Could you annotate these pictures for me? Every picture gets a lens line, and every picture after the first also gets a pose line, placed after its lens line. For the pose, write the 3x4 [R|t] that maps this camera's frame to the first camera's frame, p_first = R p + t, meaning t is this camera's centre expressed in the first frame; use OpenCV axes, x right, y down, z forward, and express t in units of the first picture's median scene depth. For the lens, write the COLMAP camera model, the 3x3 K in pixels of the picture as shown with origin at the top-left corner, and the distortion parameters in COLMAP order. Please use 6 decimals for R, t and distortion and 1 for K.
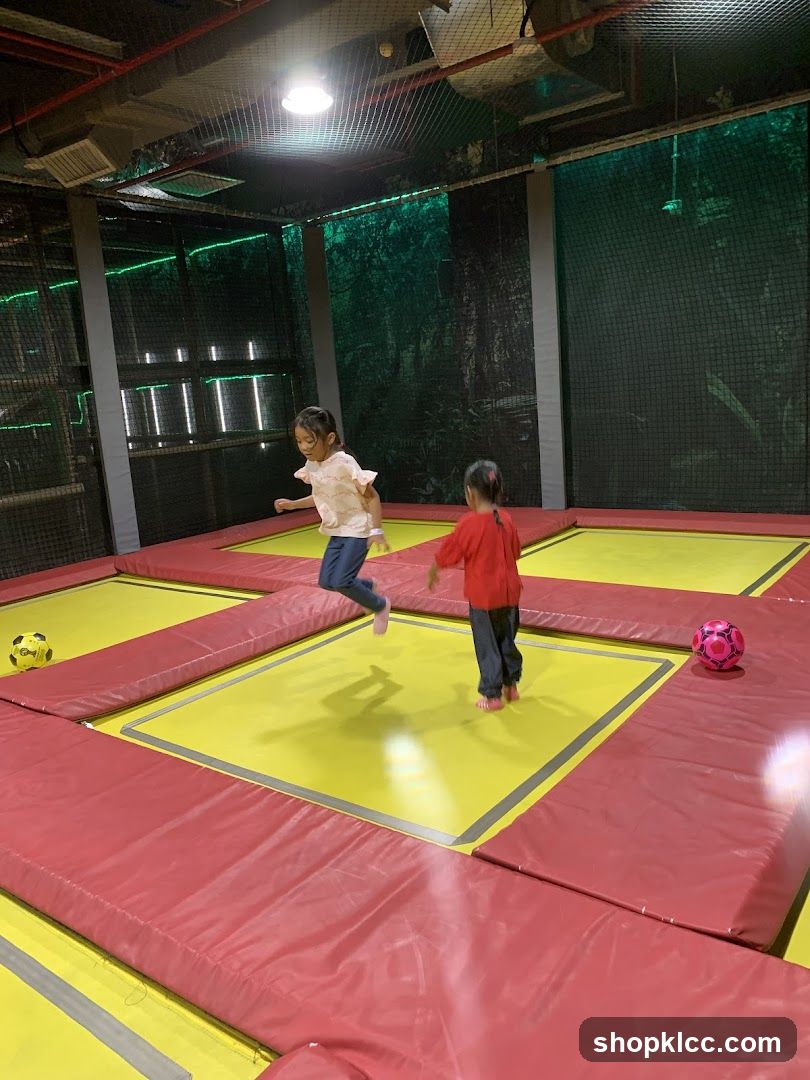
lens RADIAL K [[843.4, 0, 408.3], [0, 843.4, 541.0], [0, 0, 1]] dist [0.050464, 0.014573]
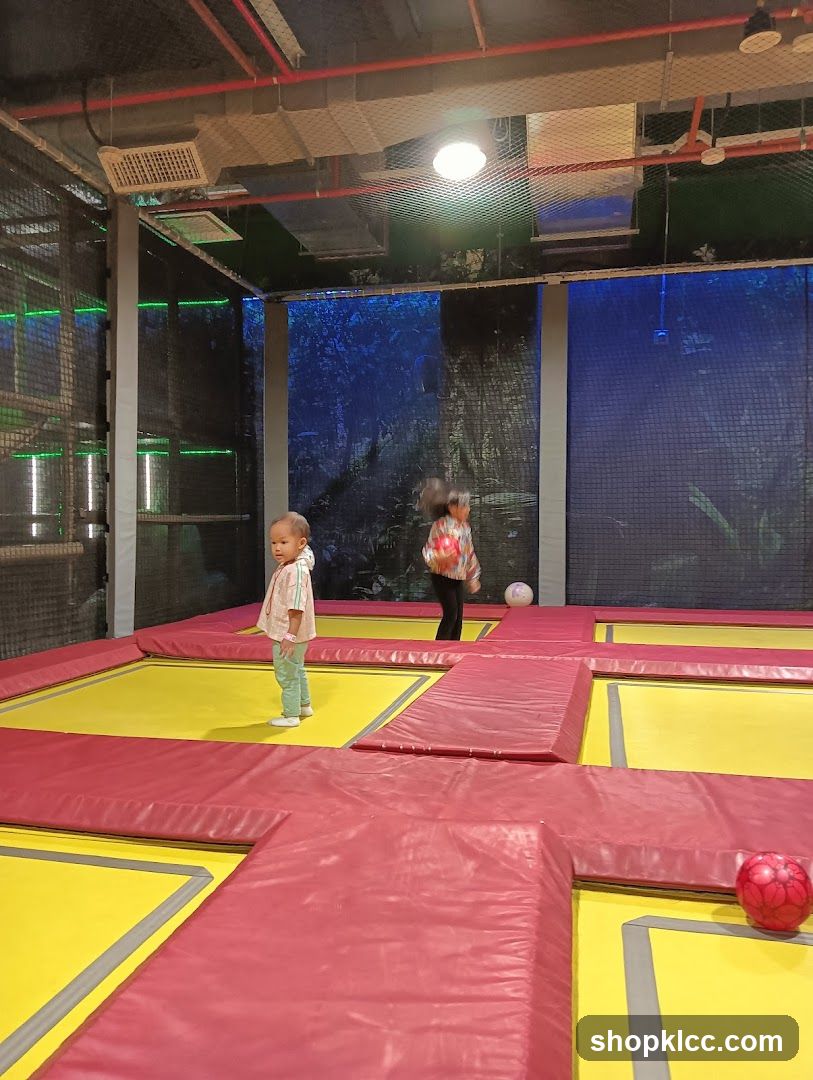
lens RADIAL K [[851.0, 0, 401.3], [0, 851.0, 537.2], [0, 0, 1]] dist [0.088062, -0.008729]
pose [[0.921637, 0.073277, 0.381072, -0.380859], [-0.004306, 0.983880, -0.178777, 0.062344], [-0.388030, 0.163126, 0.907096, 0.149317]]
